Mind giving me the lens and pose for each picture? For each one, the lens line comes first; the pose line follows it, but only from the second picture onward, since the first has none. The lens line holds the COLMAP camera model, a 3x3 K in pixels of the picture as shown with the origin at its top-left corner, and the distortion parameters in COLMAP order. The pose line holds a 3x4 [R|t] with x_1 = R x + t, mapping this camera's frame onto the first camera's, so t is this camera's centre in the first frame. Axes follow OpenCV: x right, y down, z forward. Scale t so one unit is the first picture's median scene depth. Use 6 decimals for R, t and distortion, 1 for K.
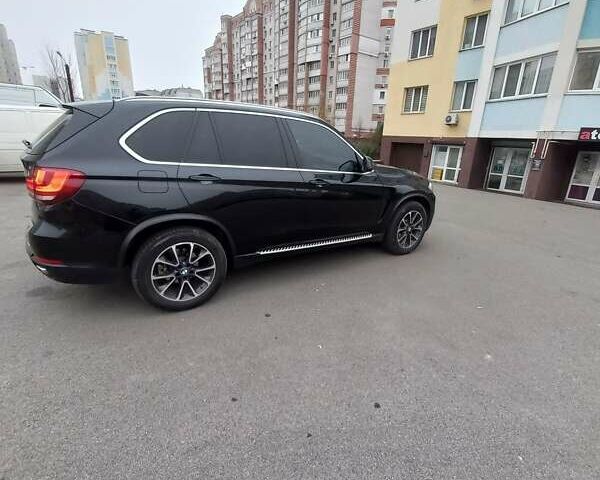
lens RADIAL K [[314.5, 0, 300.7], [0, 314.5, 236.4], [0, 0, 1]] dist [0.012976, -0.010488]
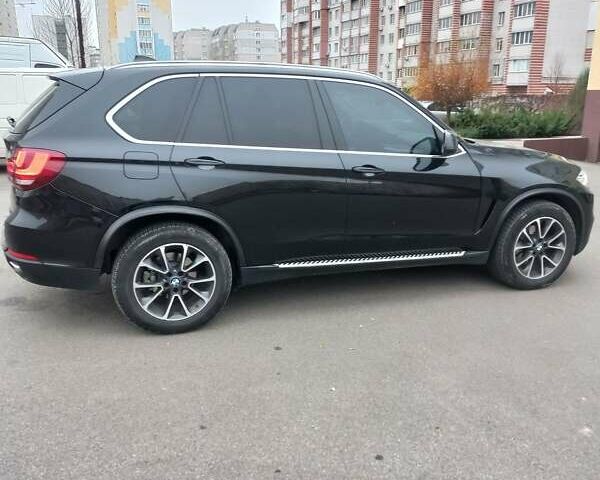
lens RADIAL K [[560.6, 0, 300.0], [0, 560.6, 240.0], [0, 0, 1]] dist [0.121622, -0.166375]
pose [[0.969810, 0.032126, -0.241735, 0.260532], [-0.047118, 0.997290, -0.056494, 0.073683], [0.239266, 0.066179, 0.968696, -0.276696]]
